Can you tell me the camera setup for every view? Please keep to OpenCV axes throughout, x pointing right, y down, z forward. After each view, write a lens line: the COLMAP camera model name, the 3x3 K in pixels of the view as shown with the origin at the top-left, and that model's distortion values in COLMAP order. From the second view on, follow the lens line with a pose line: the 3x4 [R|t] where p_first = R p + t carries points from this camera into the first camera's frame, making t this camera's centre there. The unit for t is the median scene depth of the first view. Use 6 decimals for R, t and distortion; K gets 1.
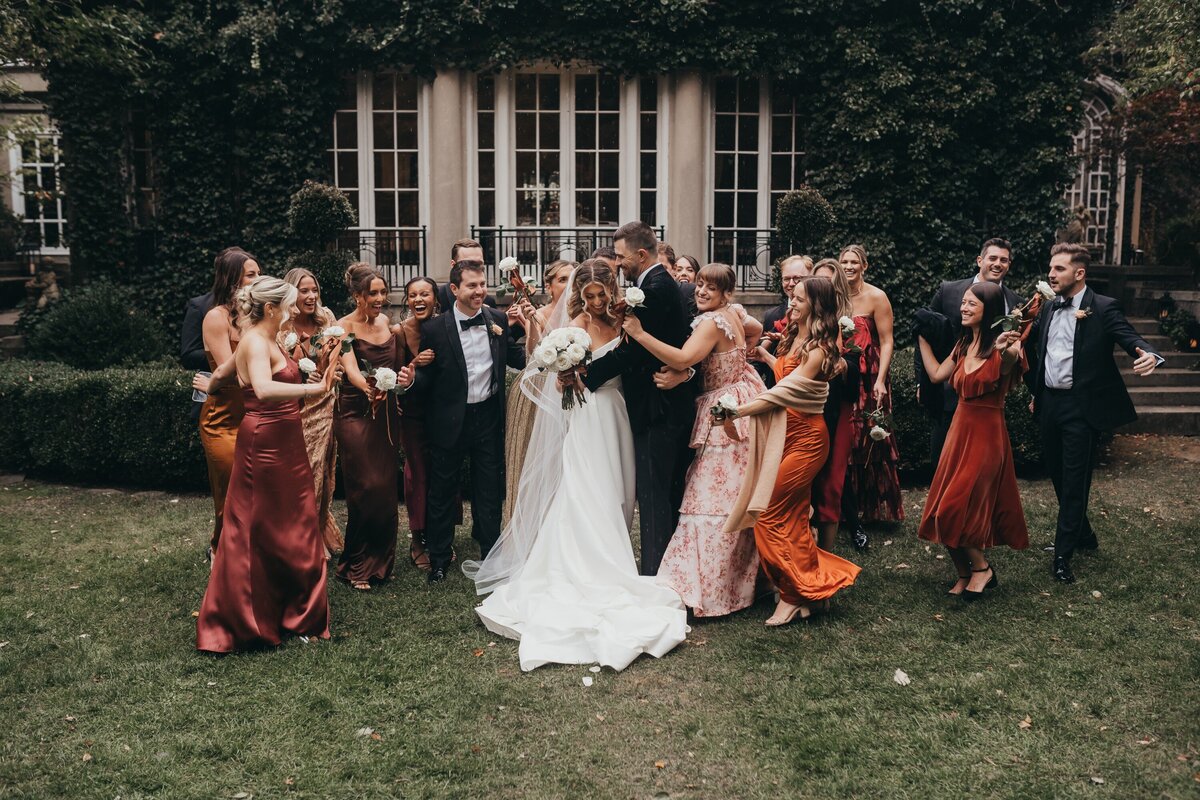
lens RADIAL K [[1157.4, 0, 598.2], [0, 1157.4, 398.7], [0, 0, 1]] dist [-0.060113, 0.081835]
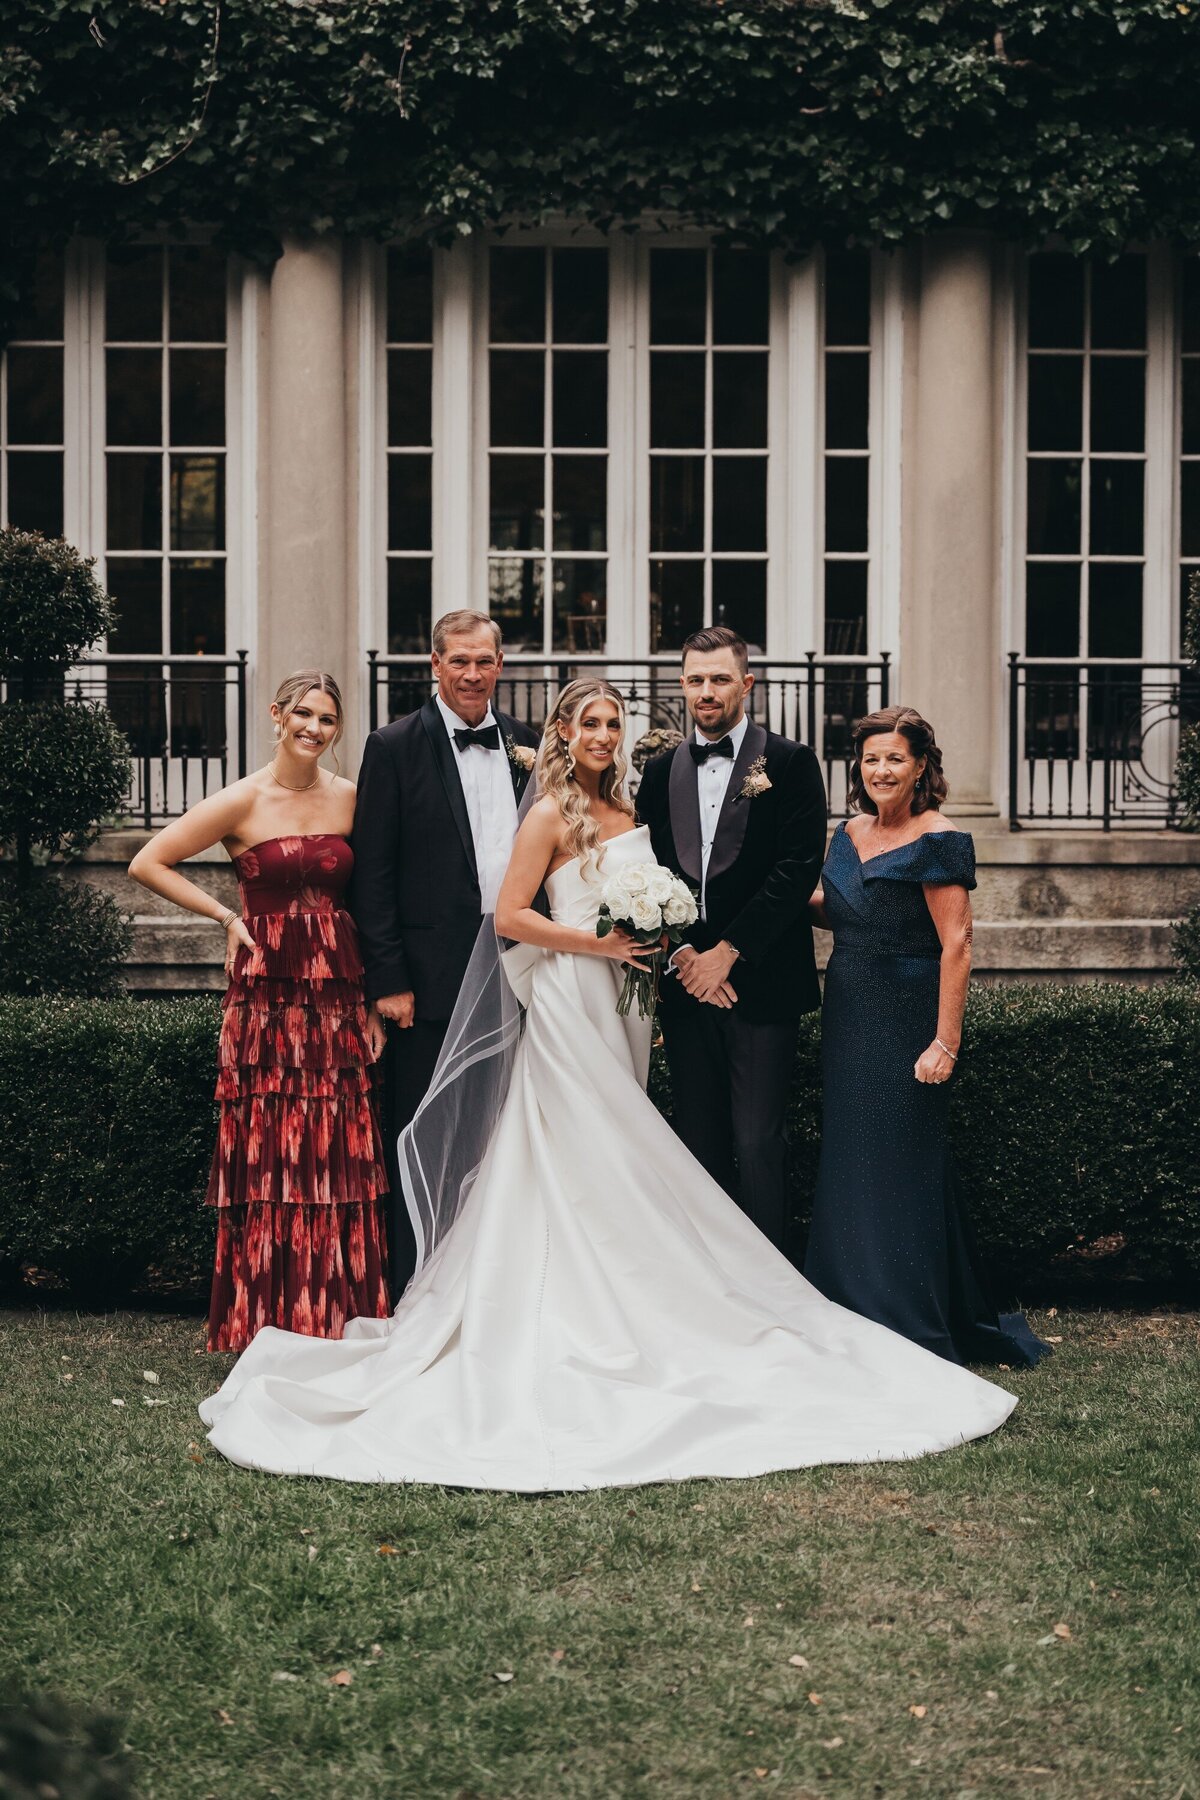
lens RADIAL K [[3717.2, 0, 596.9], [0, 3717.2, 896.8], [0, 0, 1]] dist [0.036762, -0.179315]
pose [[0.999889, 0.002368, -0.014716, -0.019260], [-0.003724, 0.995674, -0.092838, 0.039344], [0.014433, 0.092883, 0.995572, -0.180046]]
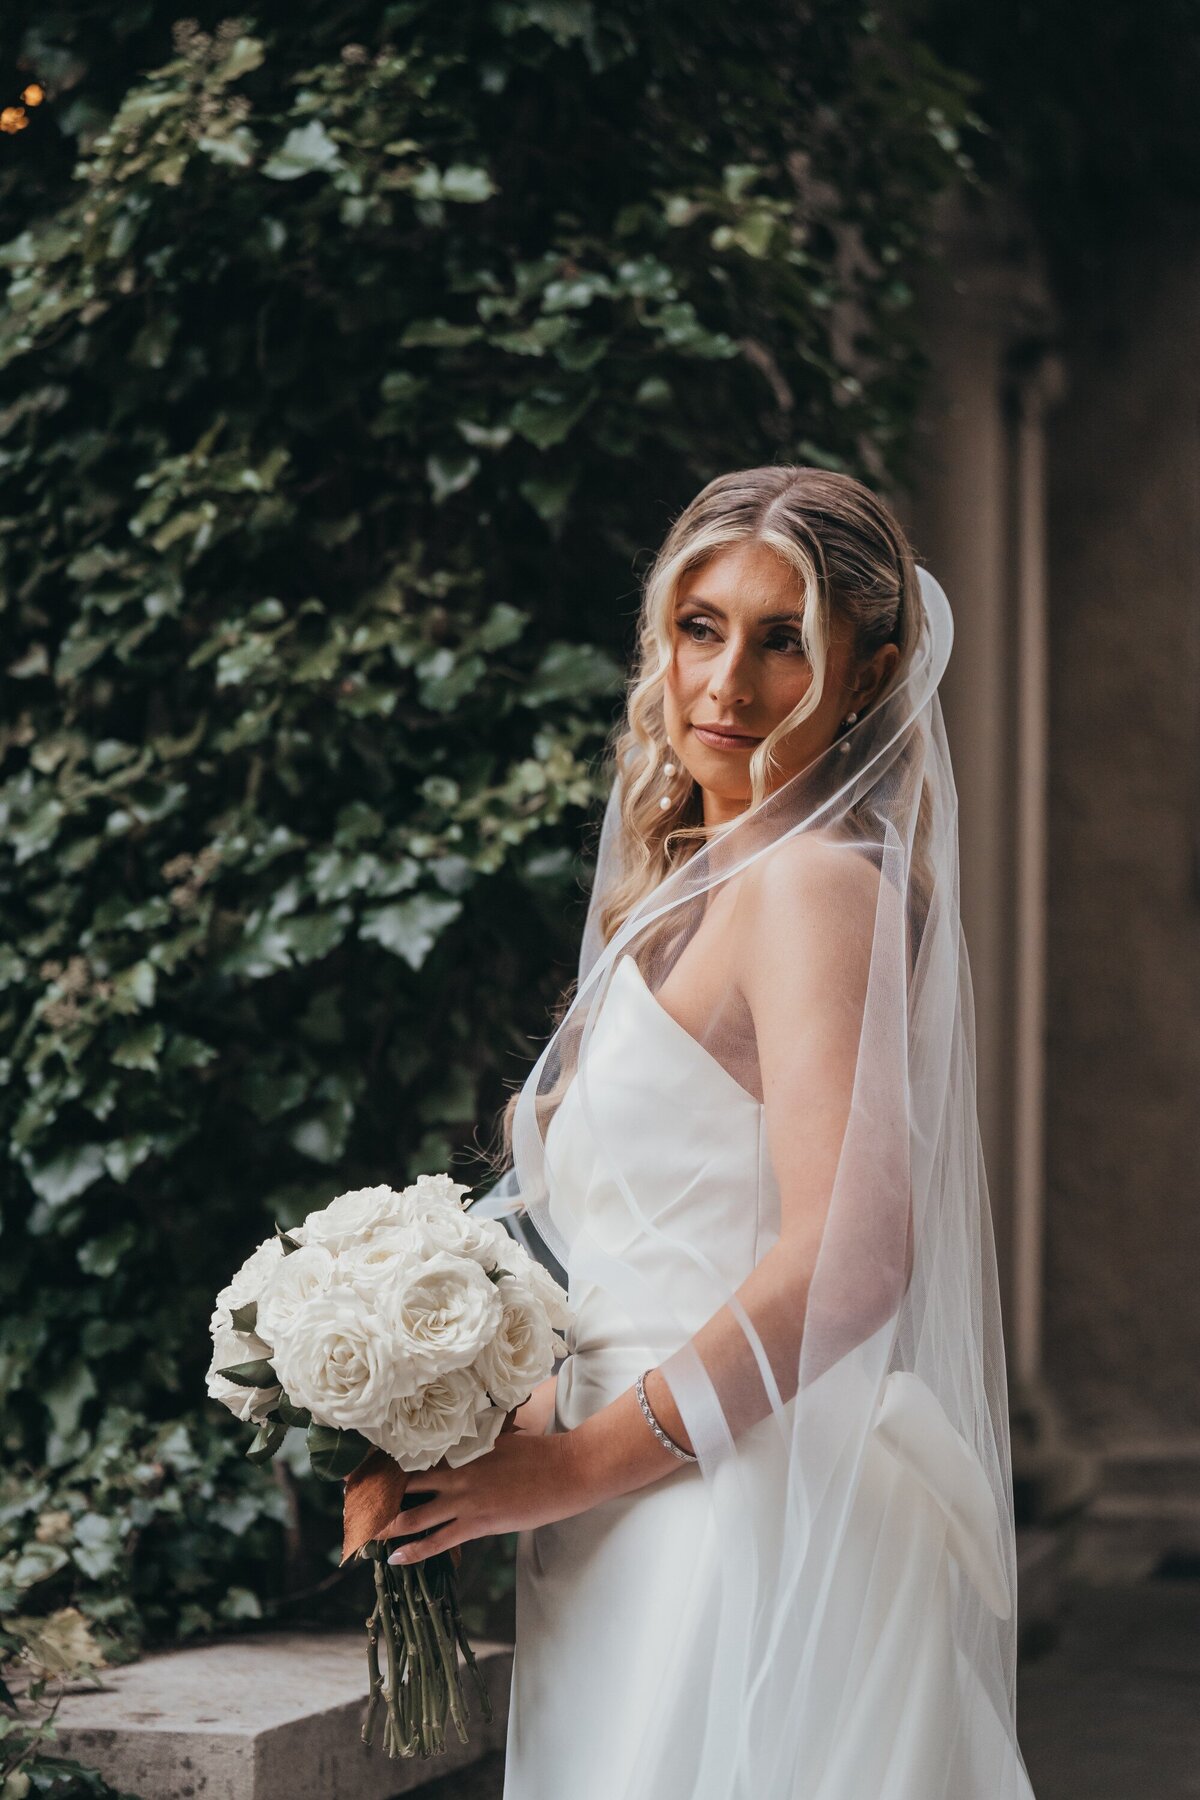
lens RADIAL K [[3615.2, 0, 601.3], [0, 3615.2, 899.3], [0, 0, 1]] dist [-0.056581, -0.215443]
pose [[0.962645, -0.003597, -0.270744, 0.496155], [-0.057926, 0.974027, -0.218899, -0.089936], [0.264499, 0.226405, 0.937433, 0.744072]]
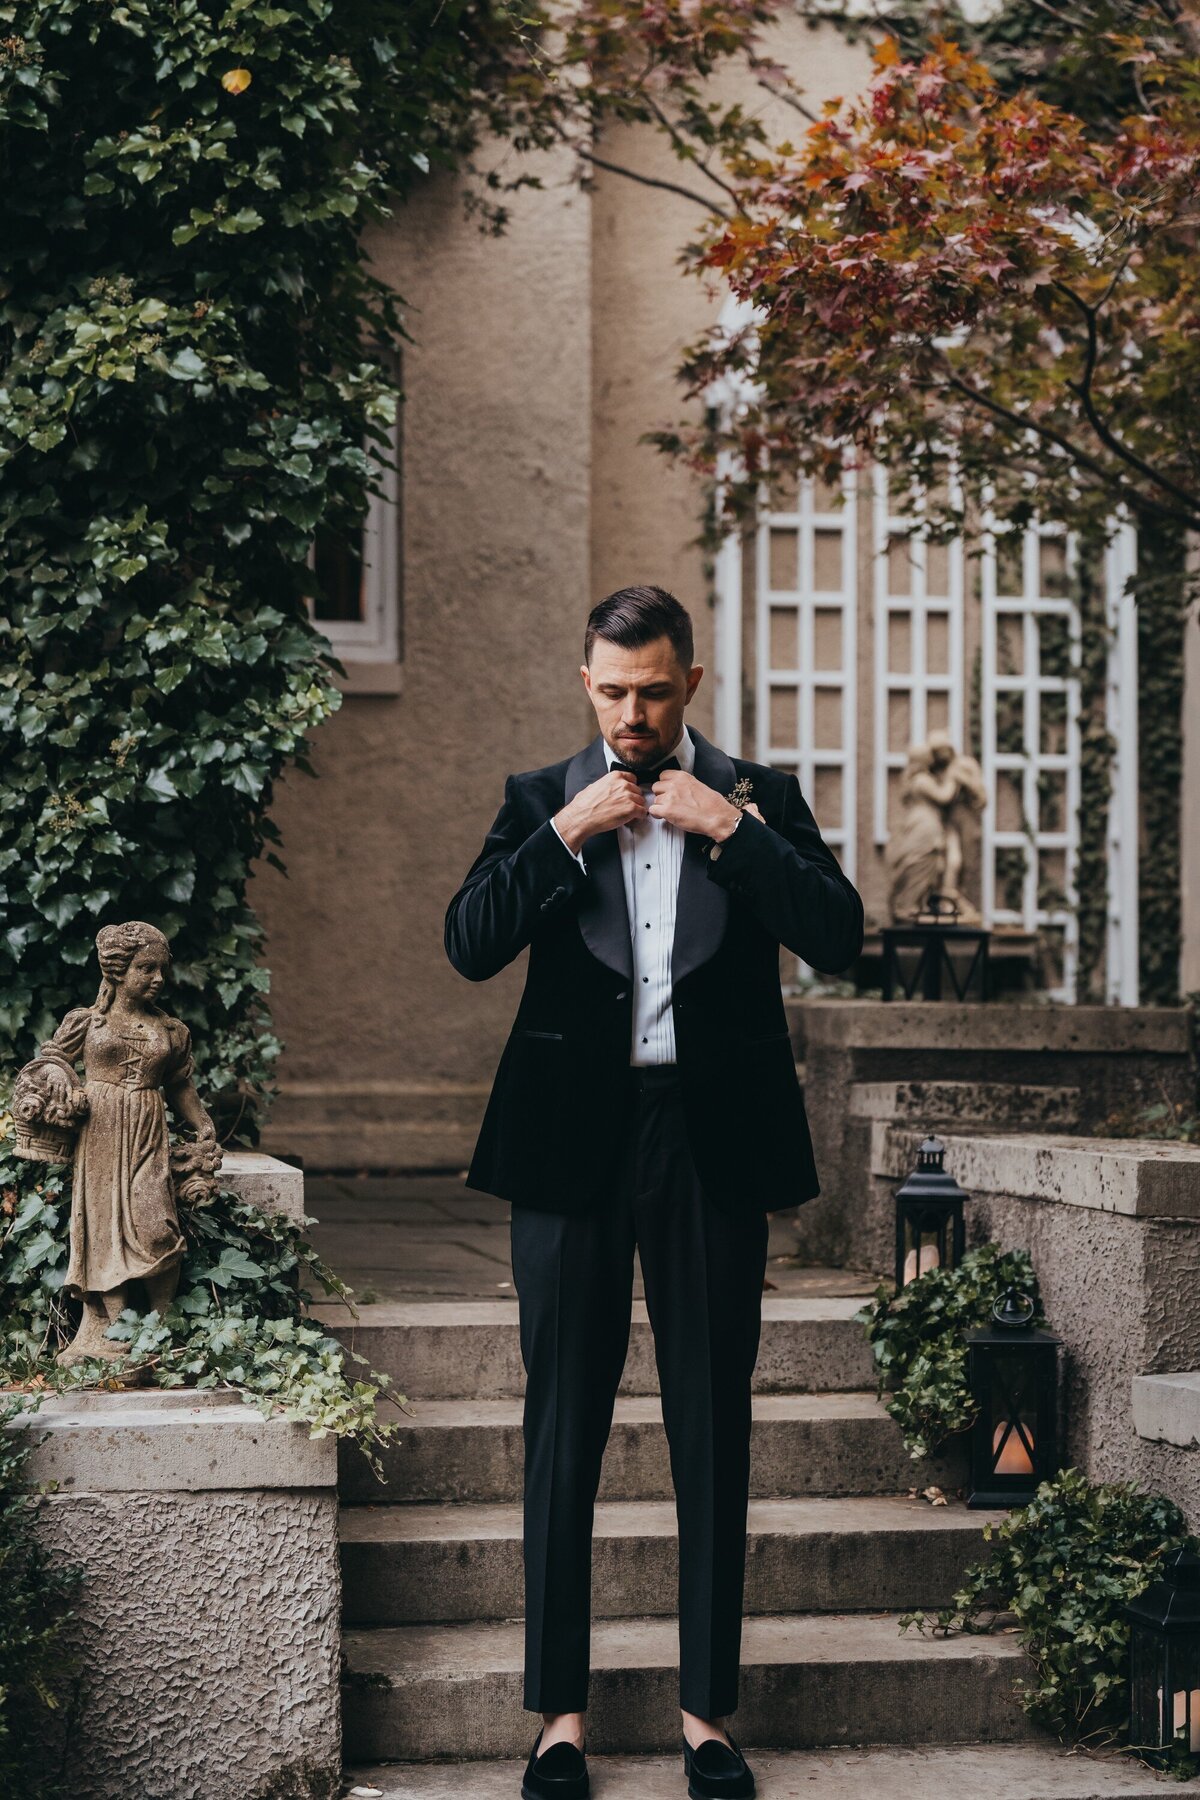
lens RADIAL K [[3671.4, 0, 610.4], [0, 3671.4, 902.0], [0, 0, 1]] dist [0.040929, -0.123218]
pose [[0.990751, 0.005749, 0.135571, 0.386177], [0.014515, 0.988879, -0.148009, -0.048744], [-0.134914, 0.148608, 0.979650, 0.464525]]
